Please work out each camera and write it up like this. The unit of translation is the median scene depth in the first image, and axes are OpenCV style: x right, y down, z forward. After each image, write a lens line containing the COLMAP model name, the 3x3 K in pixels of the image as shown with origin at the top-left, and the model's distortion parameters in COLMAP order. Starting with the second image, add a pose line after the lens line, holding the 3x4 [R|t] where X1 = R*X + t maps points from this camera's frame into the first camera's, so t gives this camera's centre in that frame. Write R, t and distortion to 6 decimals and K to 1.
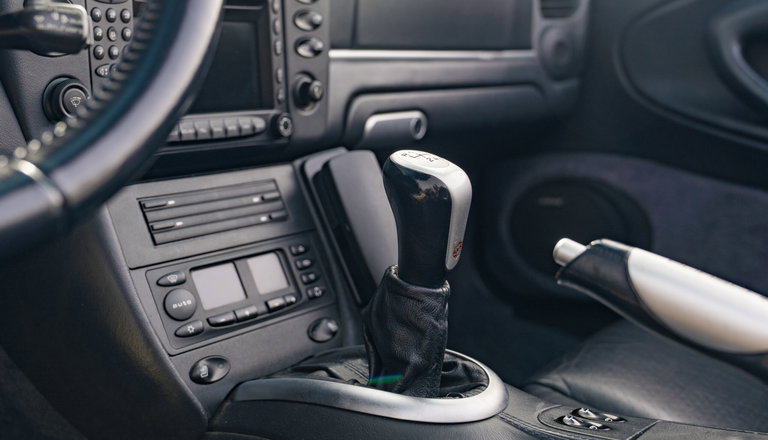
lens RADIAL K [[894.7, 0, 383.8], [0, 894.7, 219.3], [0, 0, 1]] dist [-0.008557, 0.000000]
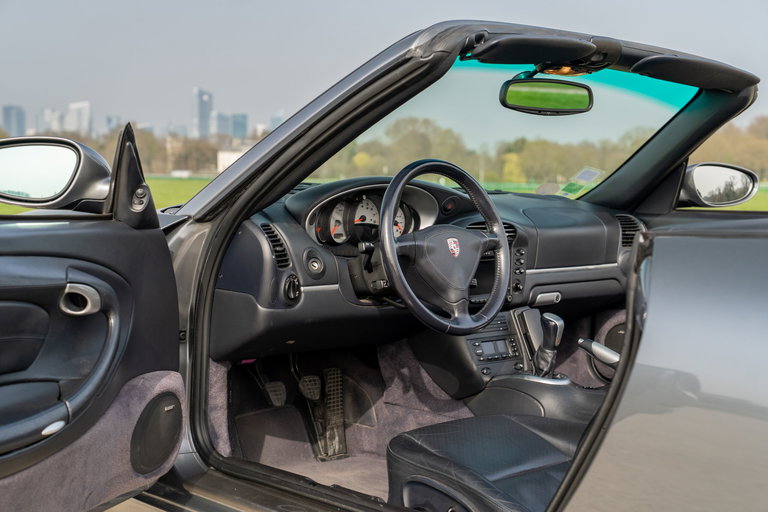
lens RADIAL K [[1146.2, 0, 383.8], [0, 1146.2, 254.2], [0, 0, 1]] dist [0.049190, 0.000000]
pose [[0.986713, 0.075118, -0.144066, 0.017700], [-0.085507, 0.994060, -0.067326, 0.046740], [0.138153, 0.078750, 0.987275, -3.127385]]
